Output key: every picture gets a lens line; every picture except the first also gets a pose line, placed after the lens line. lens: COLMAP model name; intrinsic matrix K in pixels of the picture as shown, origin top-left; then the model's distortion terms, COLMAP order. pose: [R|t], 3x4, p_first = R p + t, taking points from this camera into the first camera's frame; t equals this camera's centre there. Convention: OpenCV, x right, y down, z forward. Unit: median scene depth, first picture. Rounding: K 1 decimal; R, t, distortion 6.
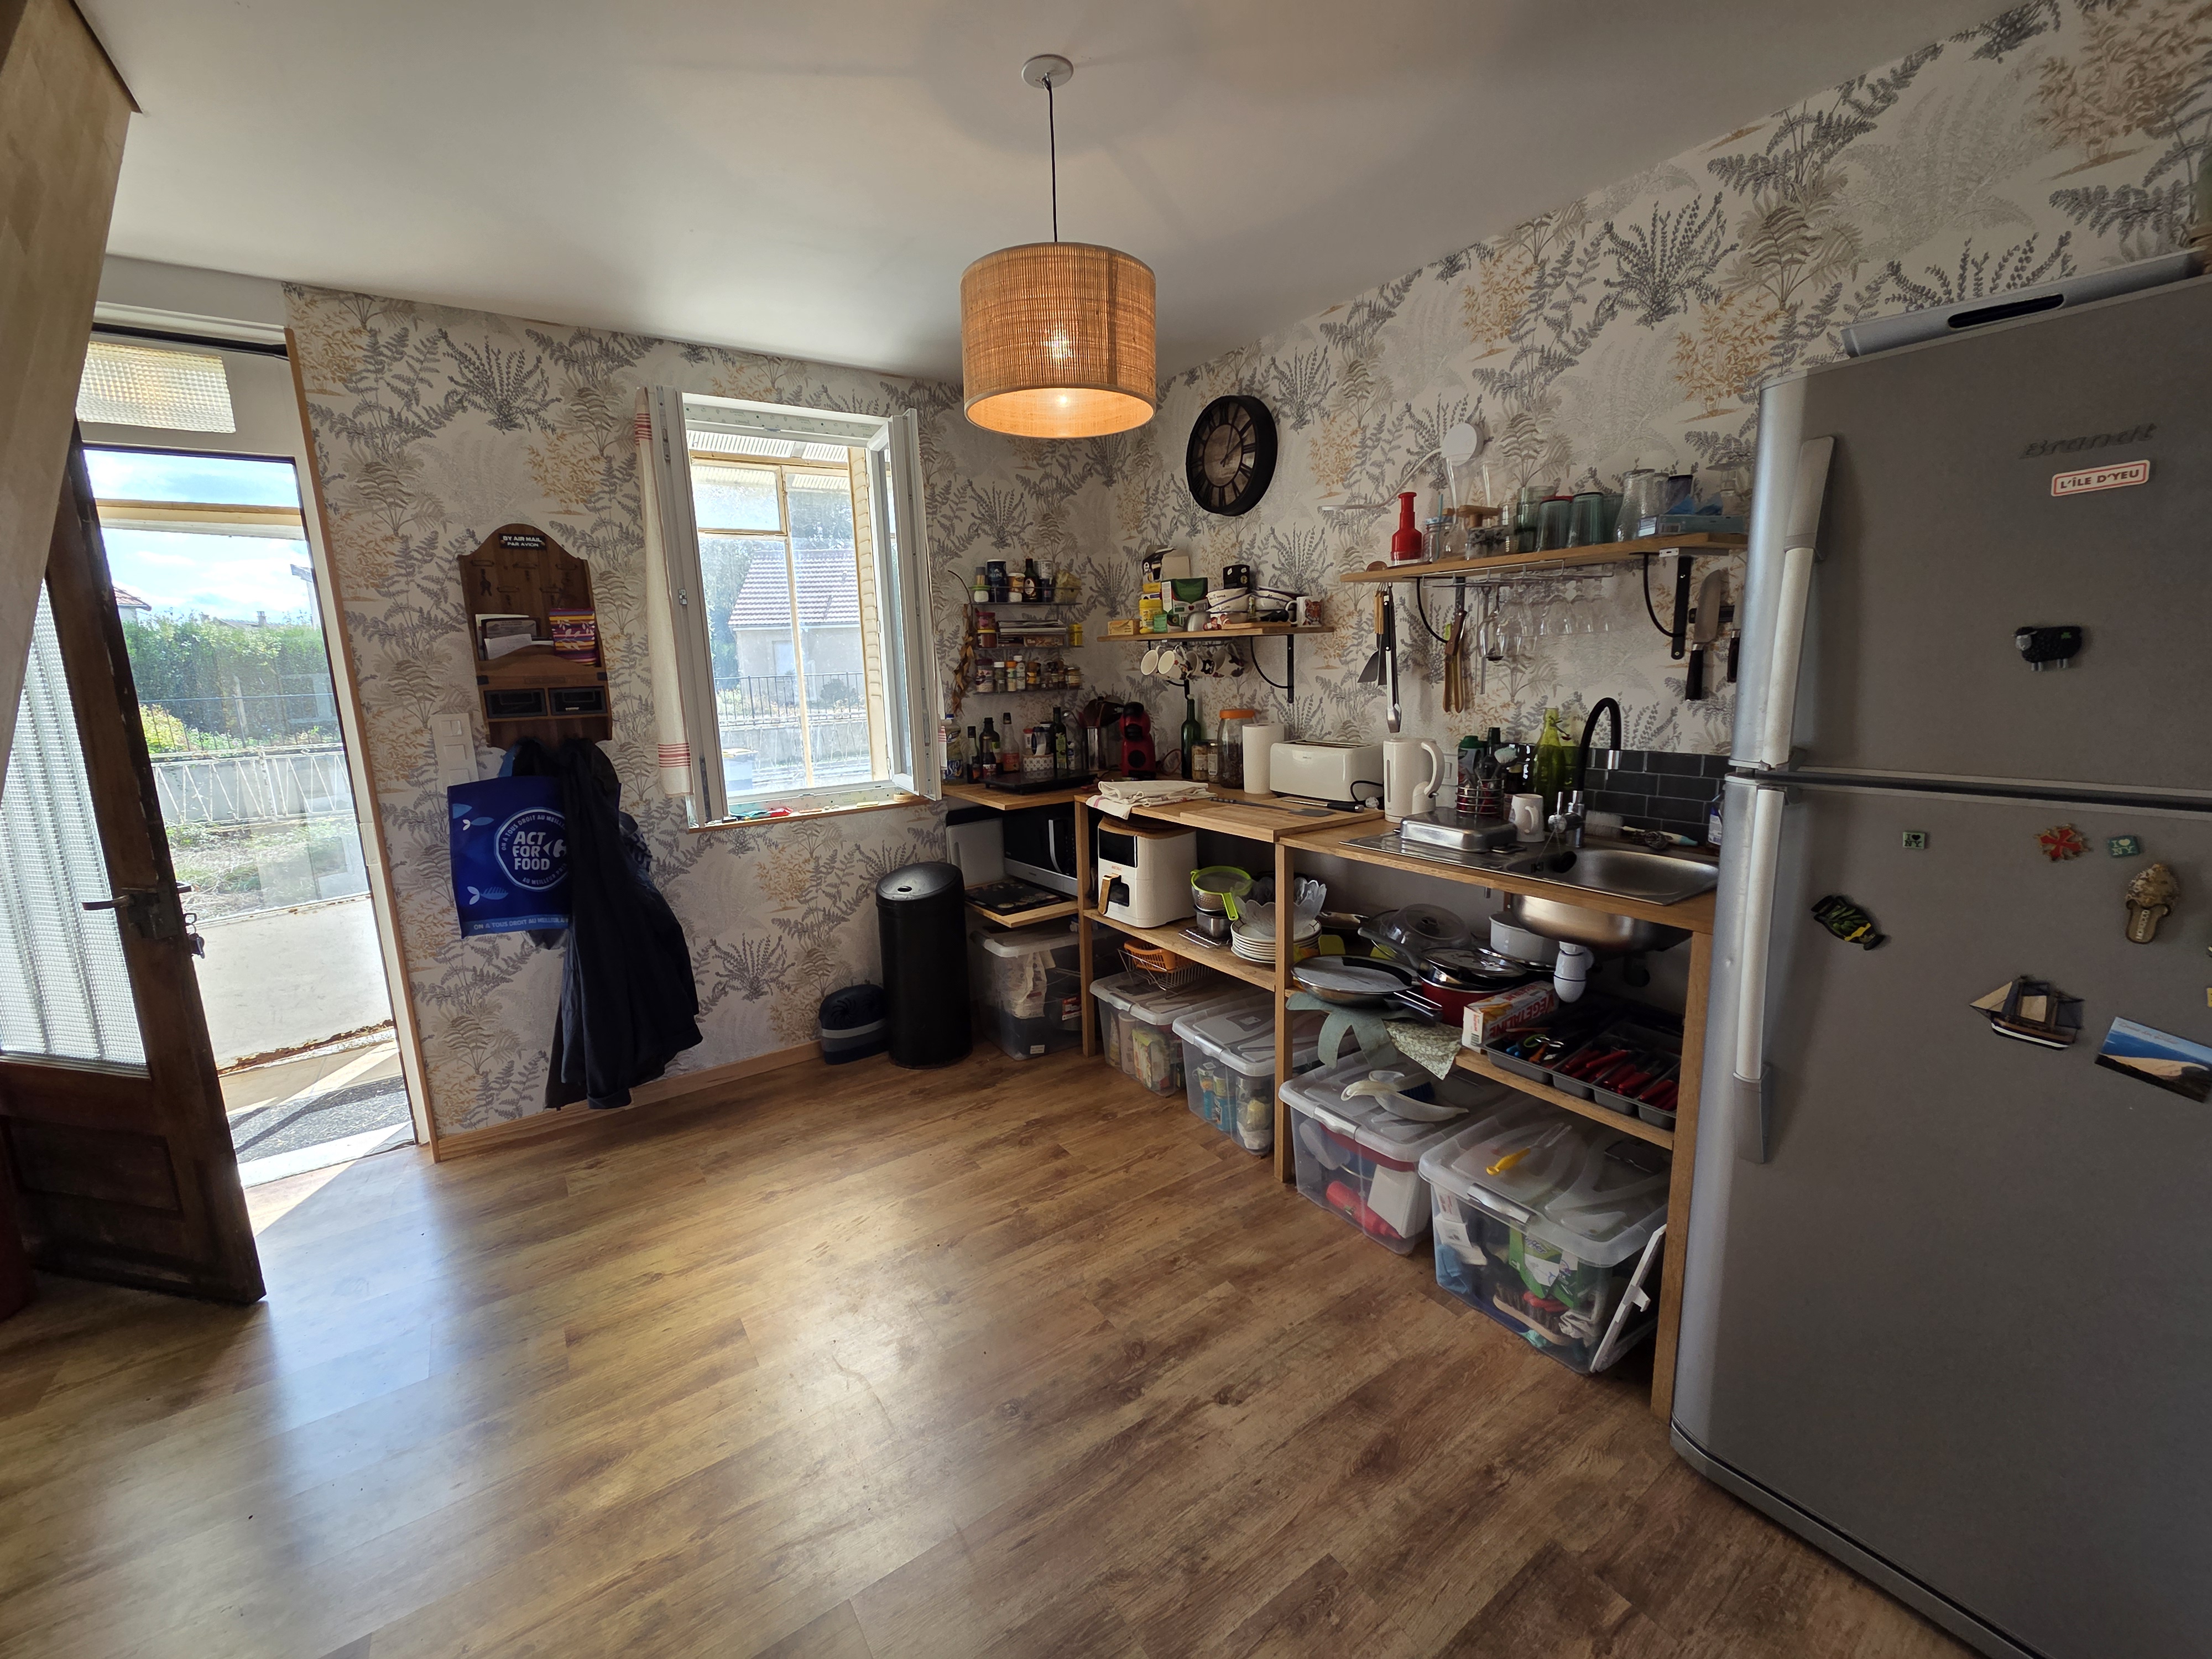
lens RADIAL K [[902.9, 0, 1091.7], [0, 902.9, 821.0], [0, 0, 1]] dist [0.004687, -0.002177]
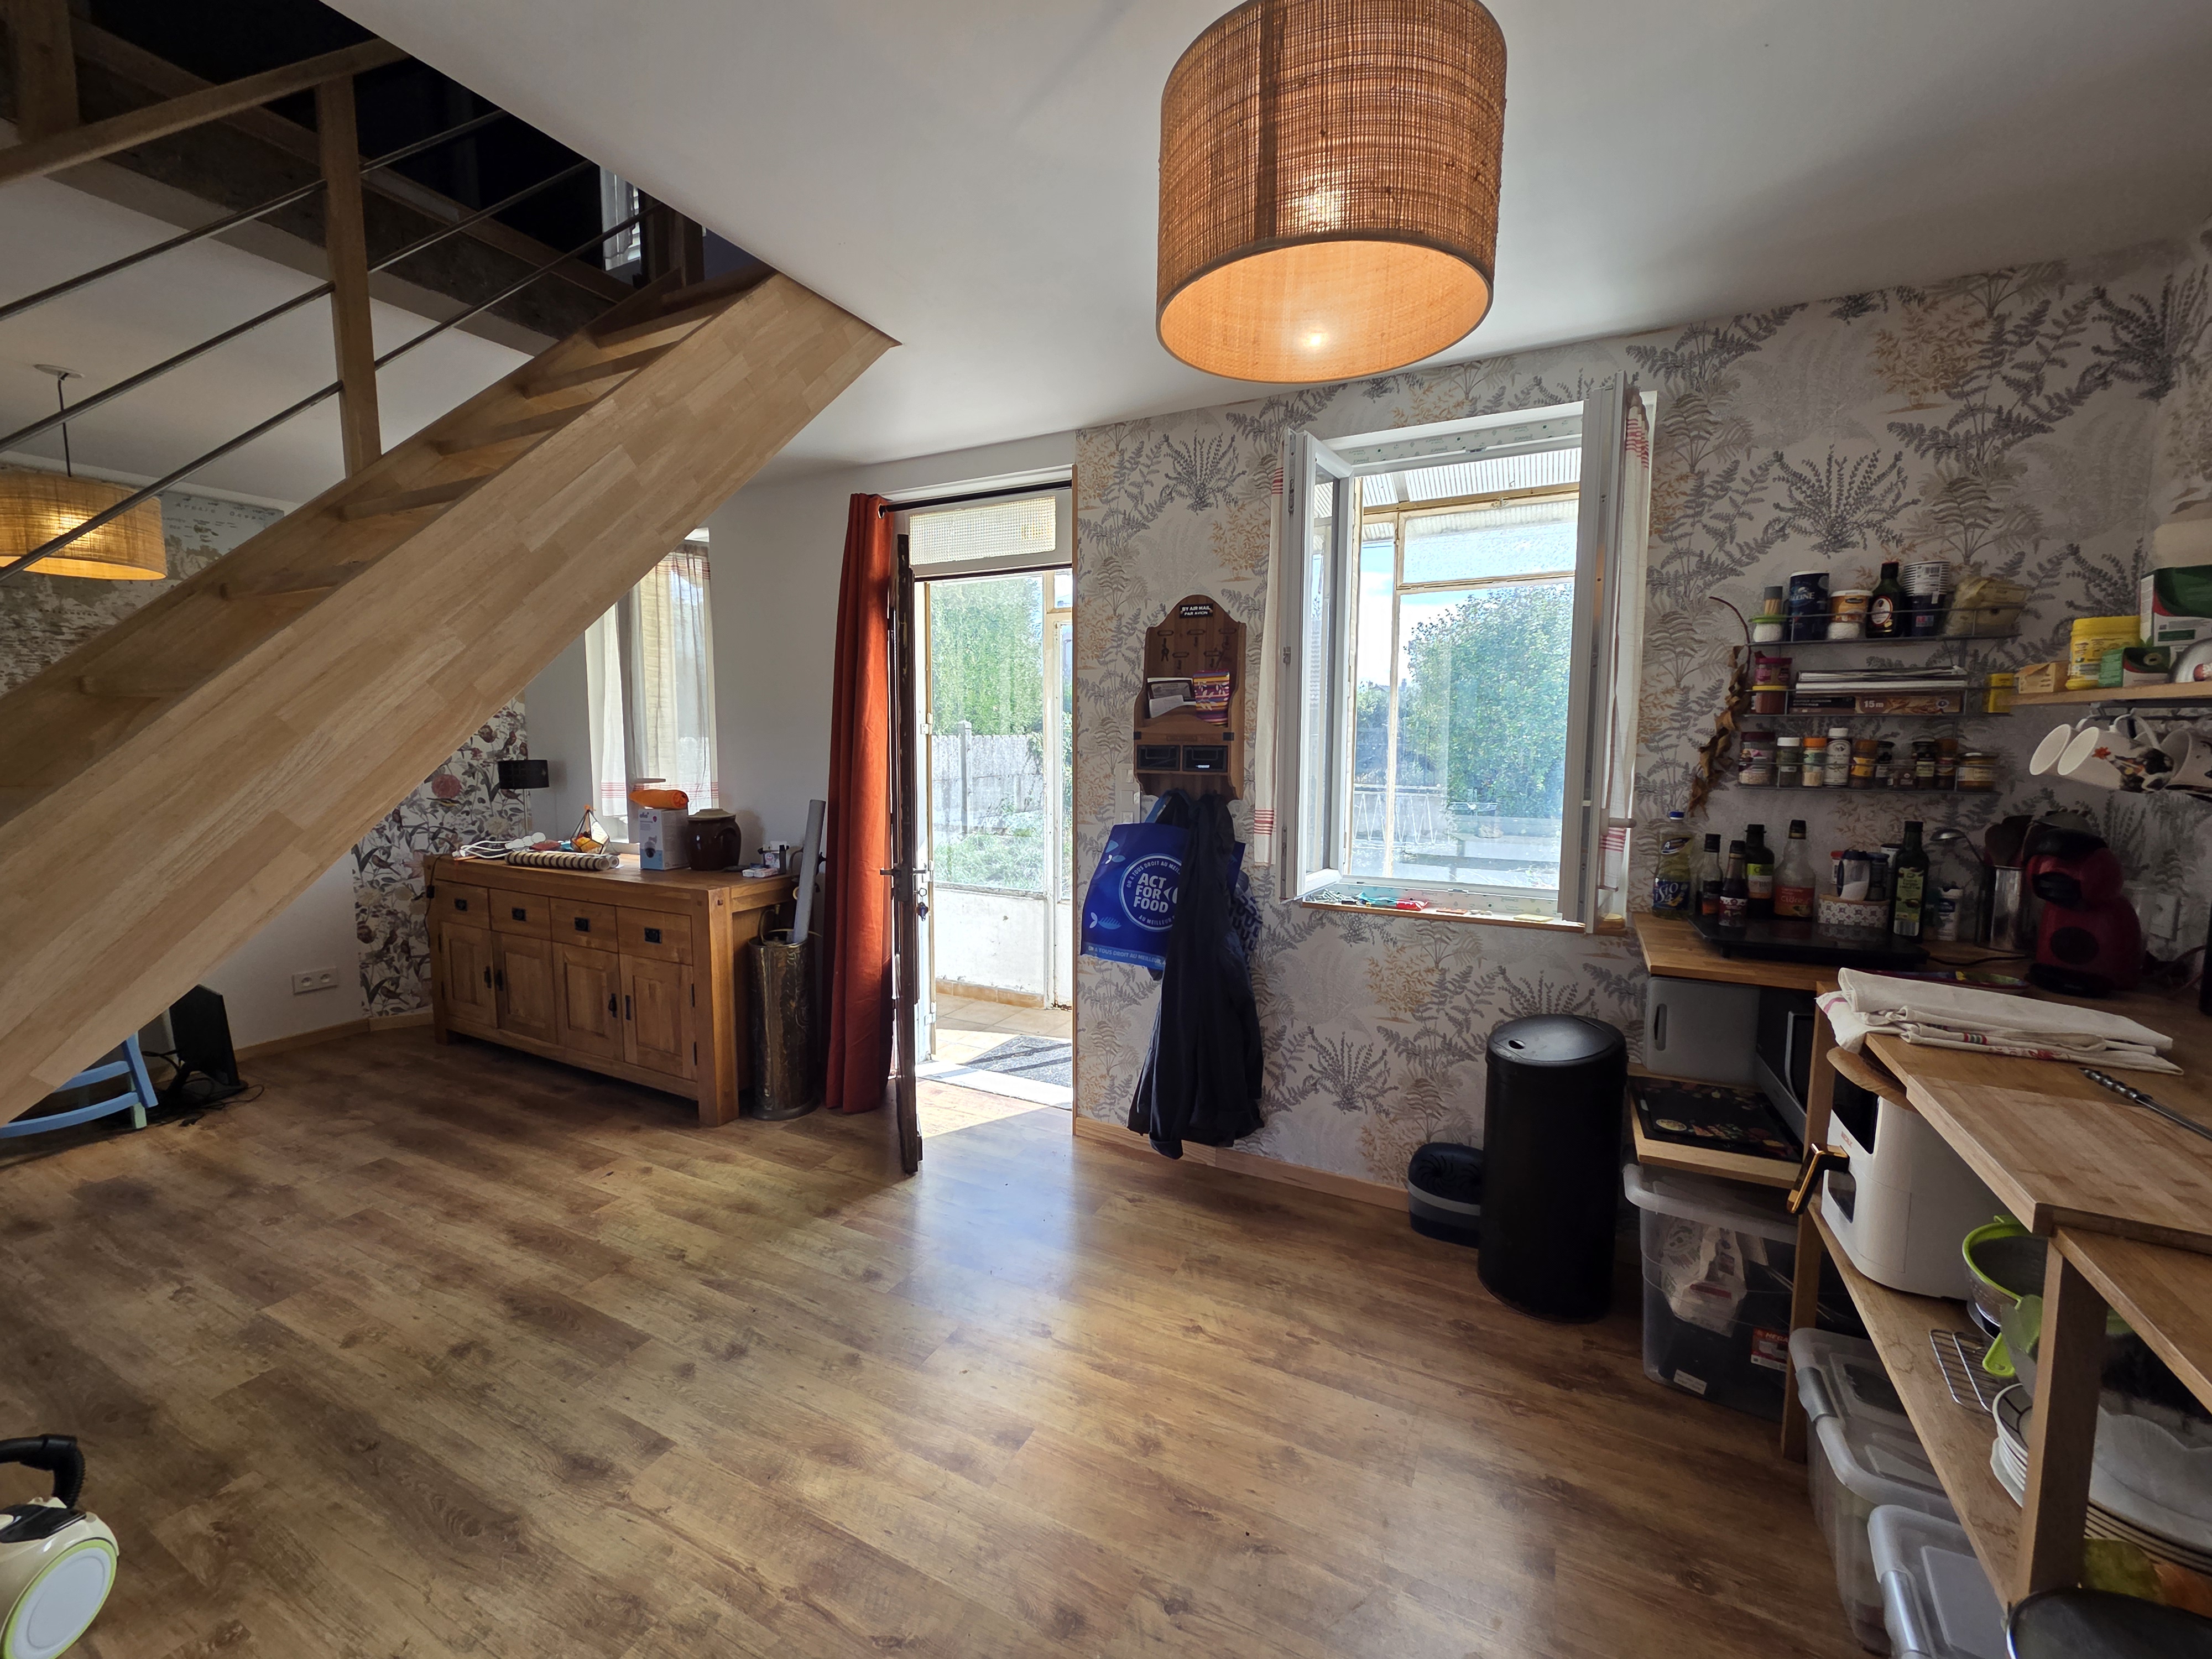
lens RADIAL K [[902.9, 0, 1093.2], [0, 902.9, 822.1], [0, 0, 1]] dist [0.004687, -0.002177]
pose [[0.477947, 0.119183, -0.870265, 0.268272], [-0.174844, 0.983835, 0.038713, -0.076332], [0.860811, 0.133658, 0.491059, 0.376724]]
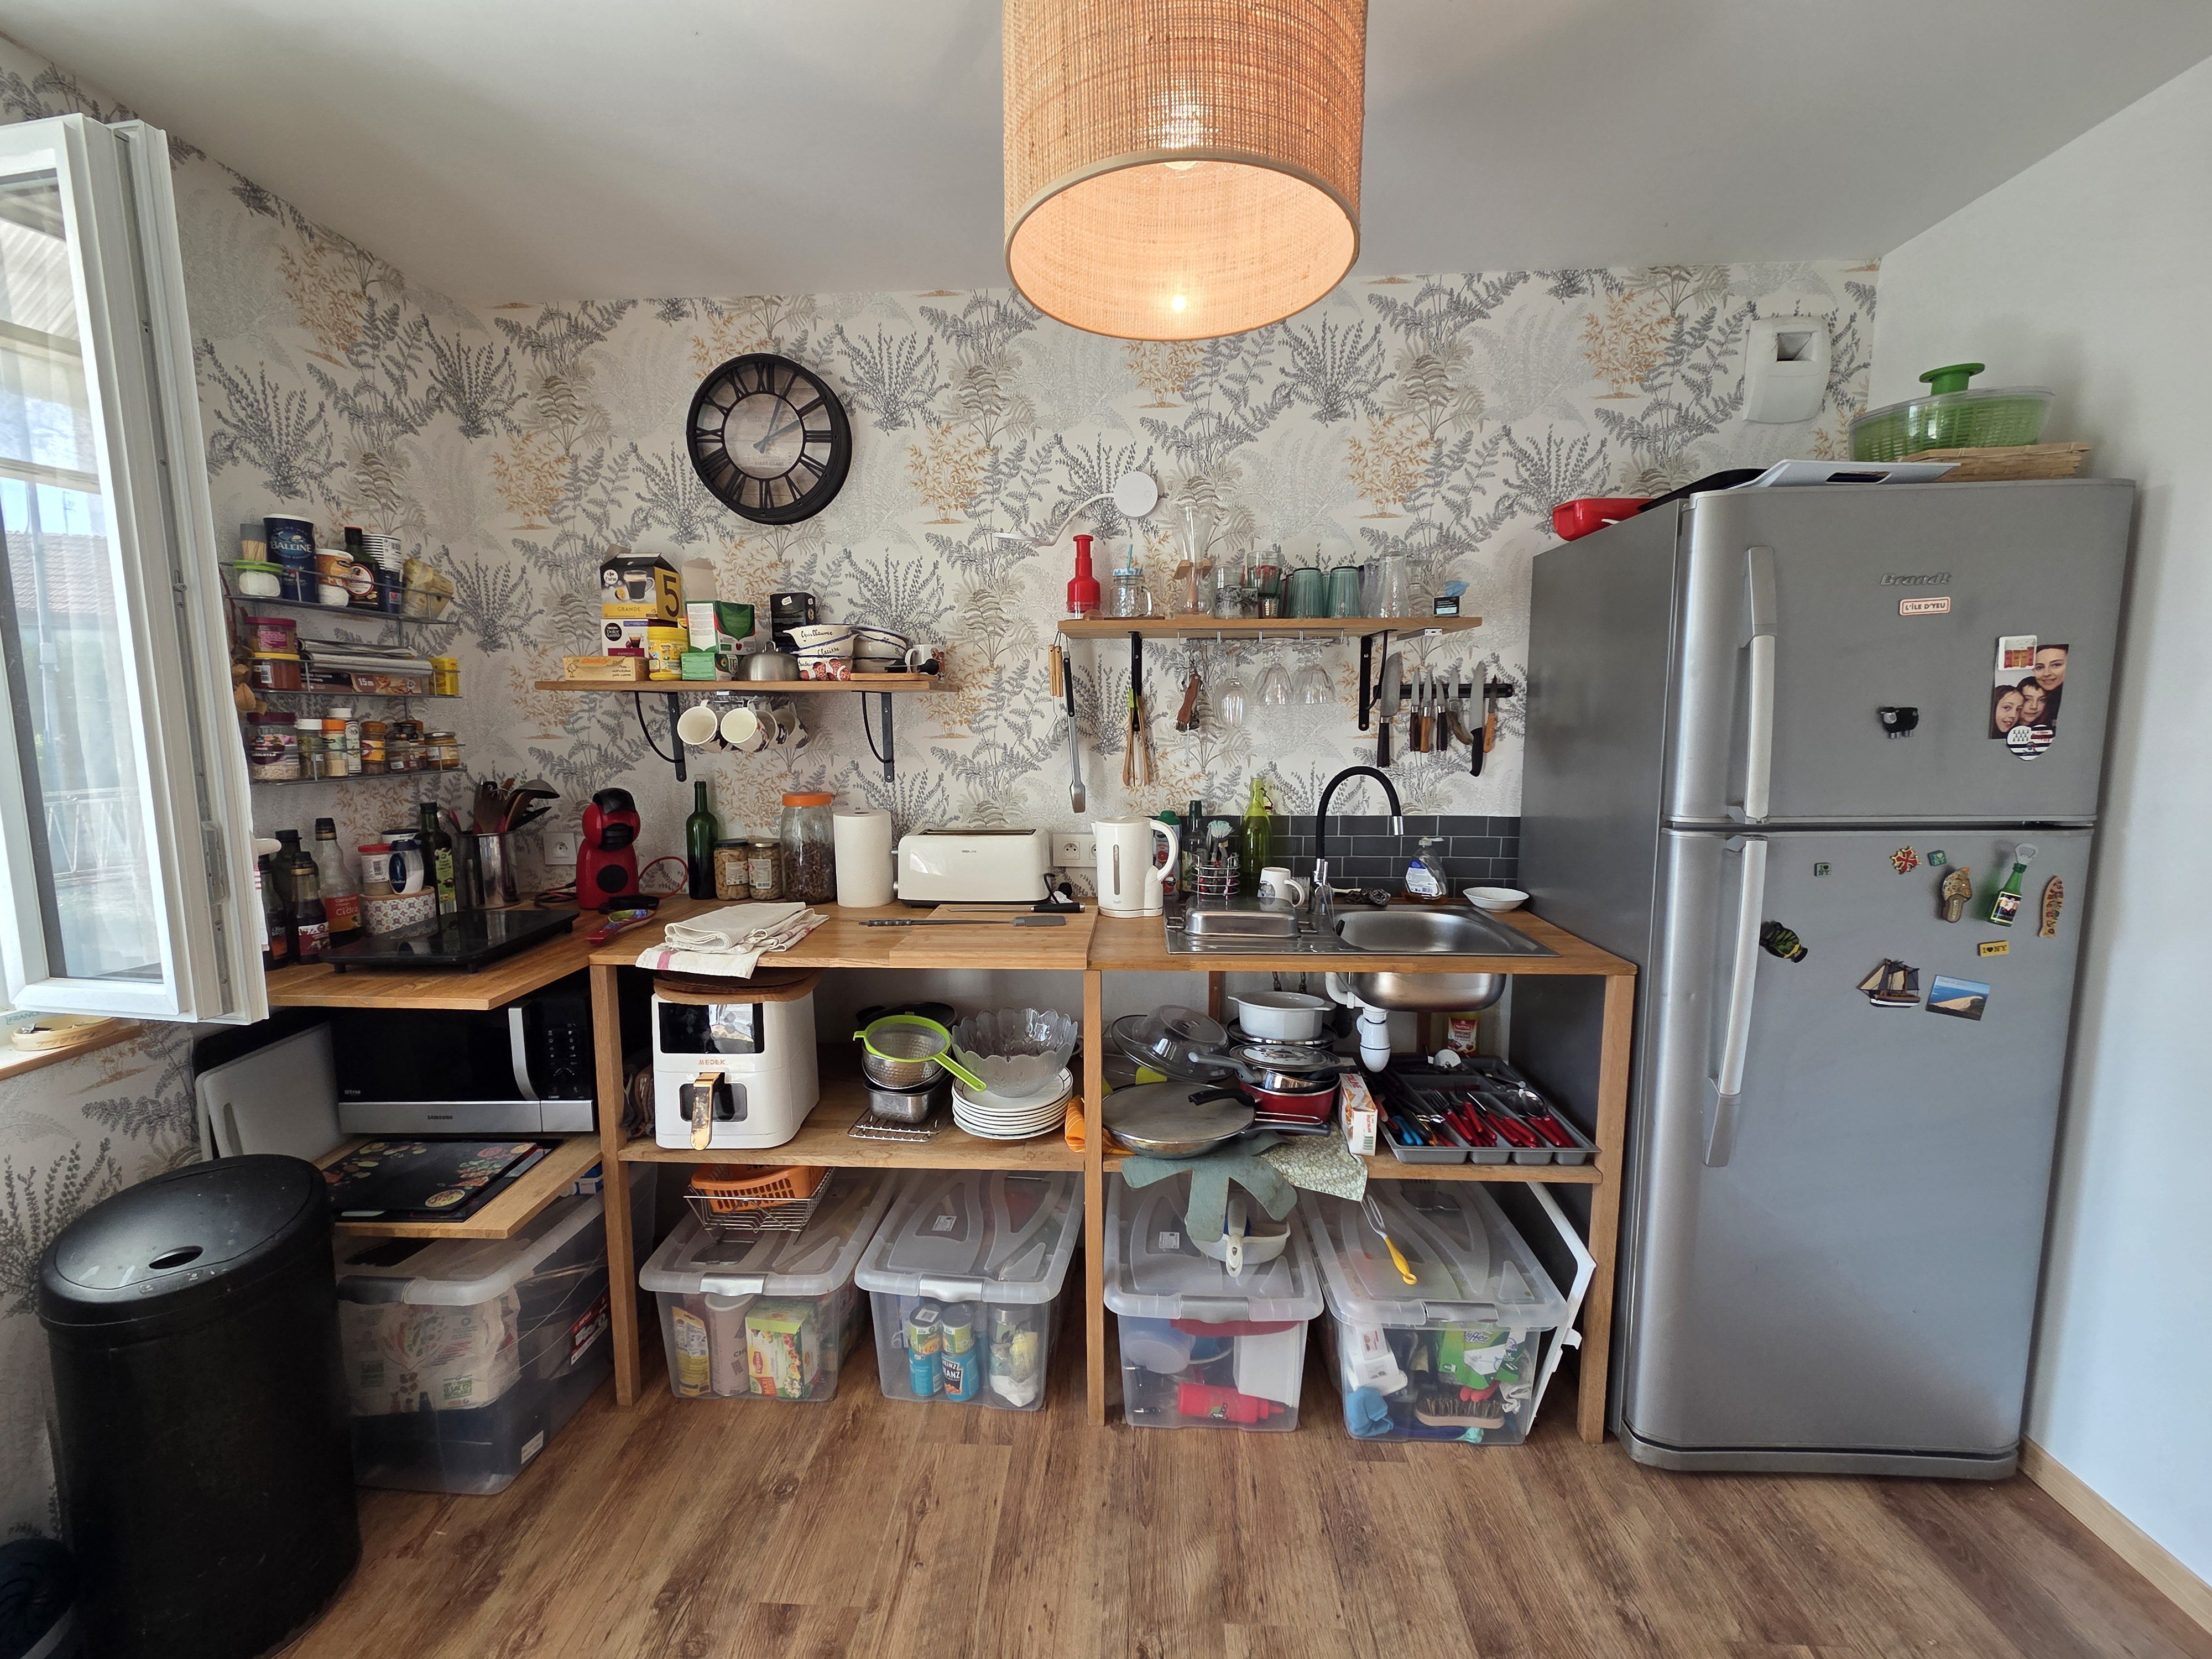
lens RADIAL K [[902.9, 0, 1097.9], [0, 902.9, 818.6], [0, 0, 1]] dist [0.004687, -0.002177]
pose [[0.596497, -0.062696, 0.800163, -0.311077], [0.129335, 0.991424, -0.018732, -0.068920], [-0.792126, 0.114663, 0.599490, 0.448106]]
